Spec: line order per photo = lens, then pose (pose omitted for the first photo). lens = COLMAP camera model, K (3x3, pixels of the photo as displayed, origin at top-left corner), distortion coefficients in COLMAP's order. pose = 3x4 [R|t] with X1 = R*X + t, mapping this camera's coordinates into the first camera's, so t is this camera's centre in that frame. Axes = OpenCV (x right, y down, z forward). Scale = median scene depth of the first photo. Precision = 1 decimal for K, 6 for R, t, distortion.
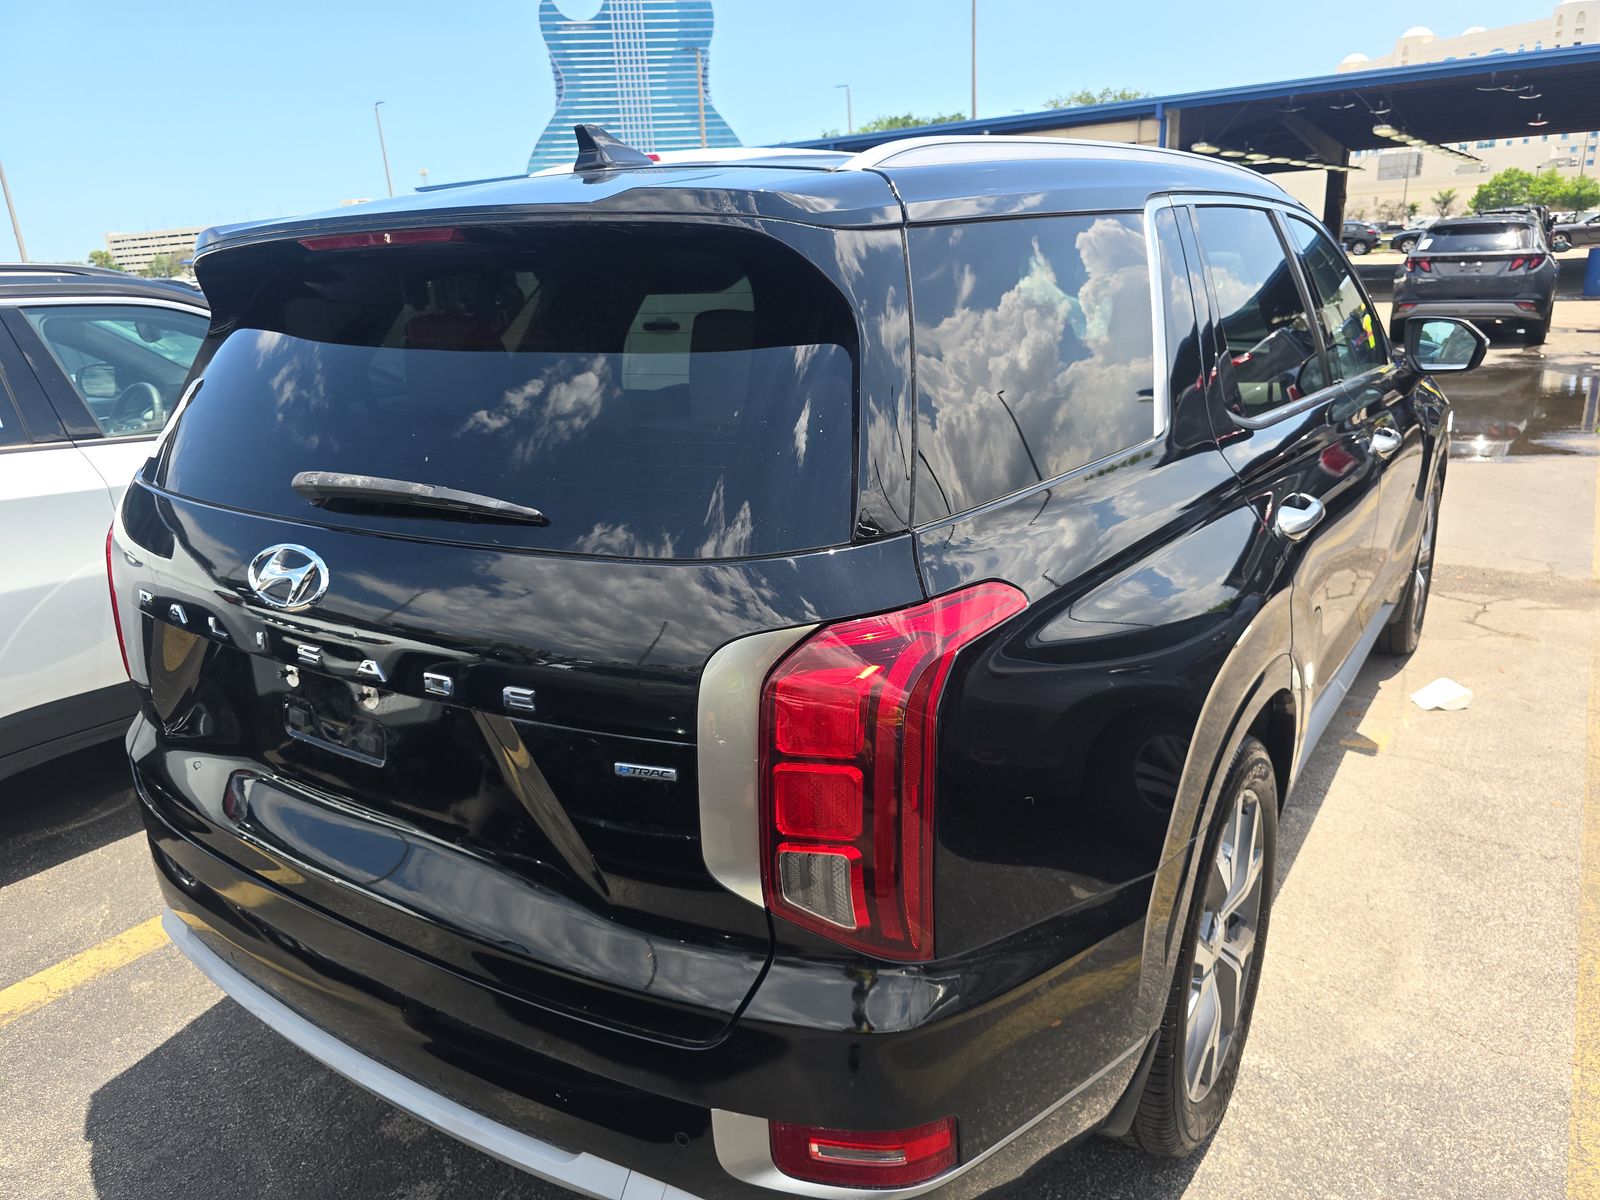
lens RADIAL K [[1073.3, 0, 807.4], [0, 1073.3, 641.4], [0, 0, 1]] dist [0.019423, -0.022992]
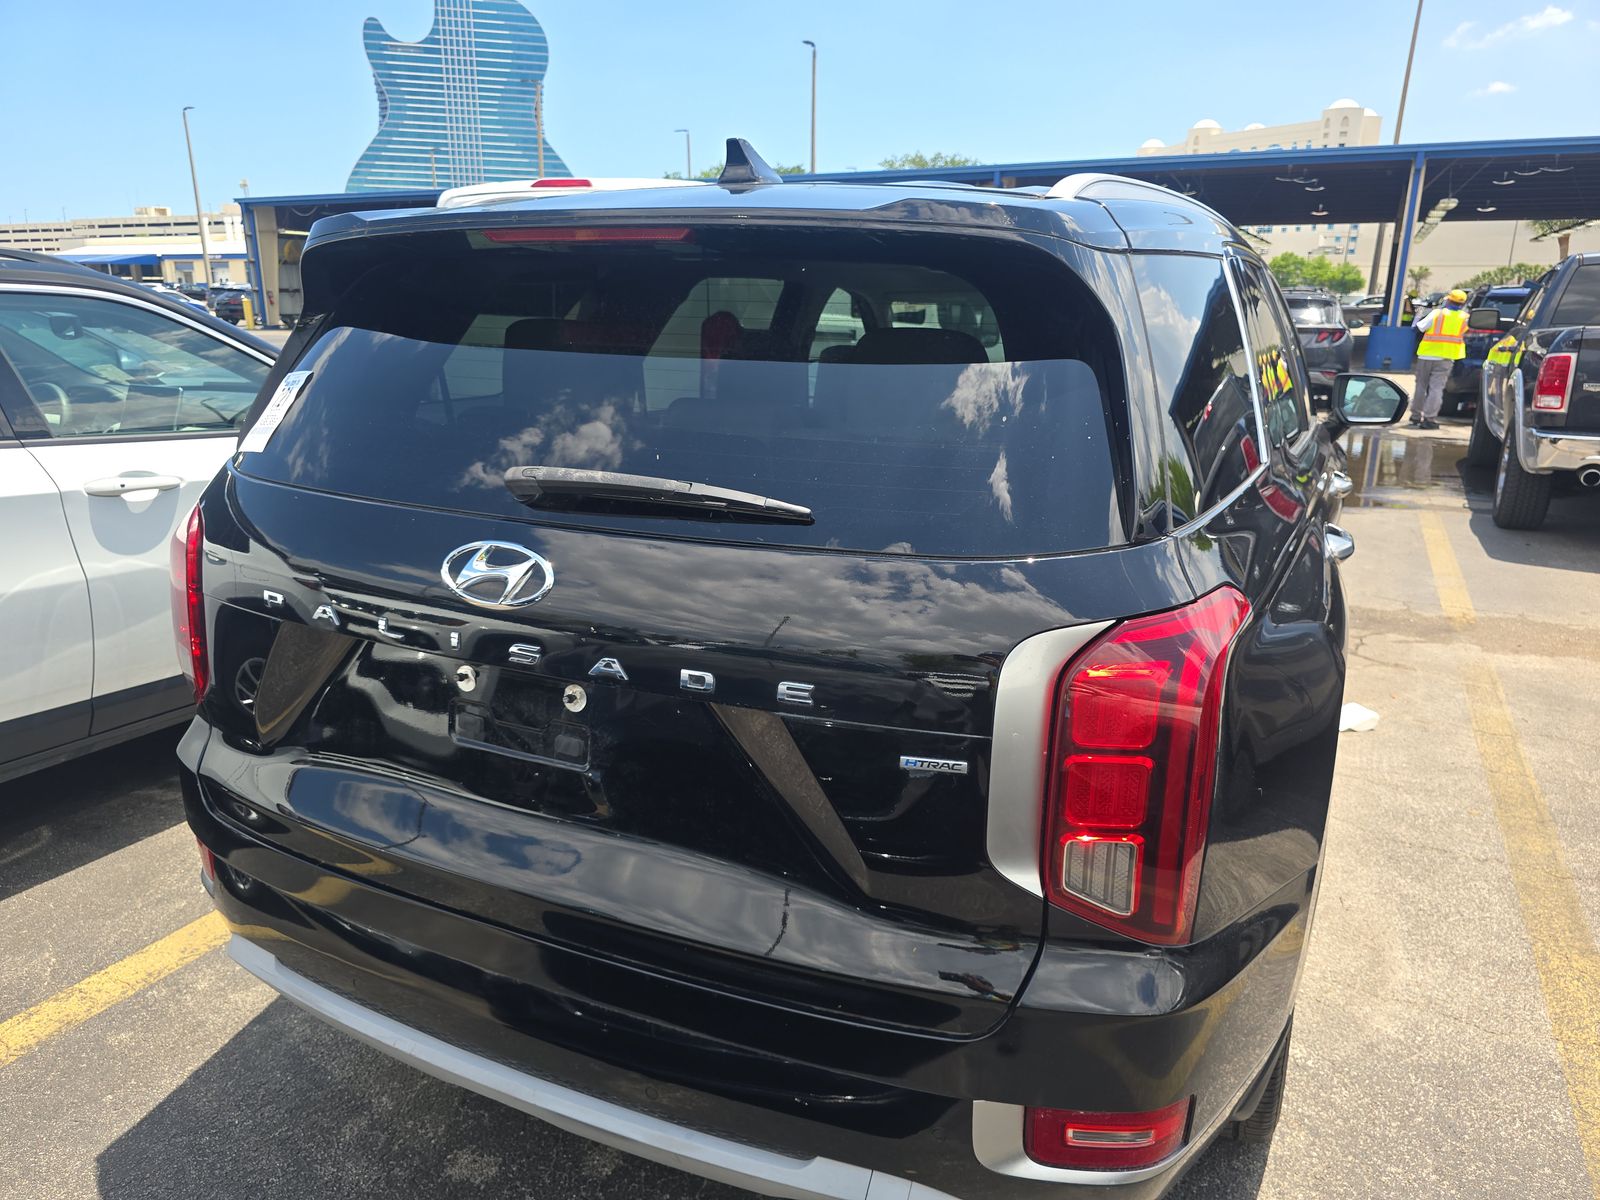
lens RADIAL K [[1073.3, 0, 807.4], [0, 1073.3, 641.4], [0, 0, 1]] dist [0.019423, -0.022992]
pose [[0.987638, 0.007246, 0.156586, -0.209782], [-0.001587, 0.999342, -0.036239, 0.020338], [-0.156745, 0.035543, 0.986999, 0.004345]]
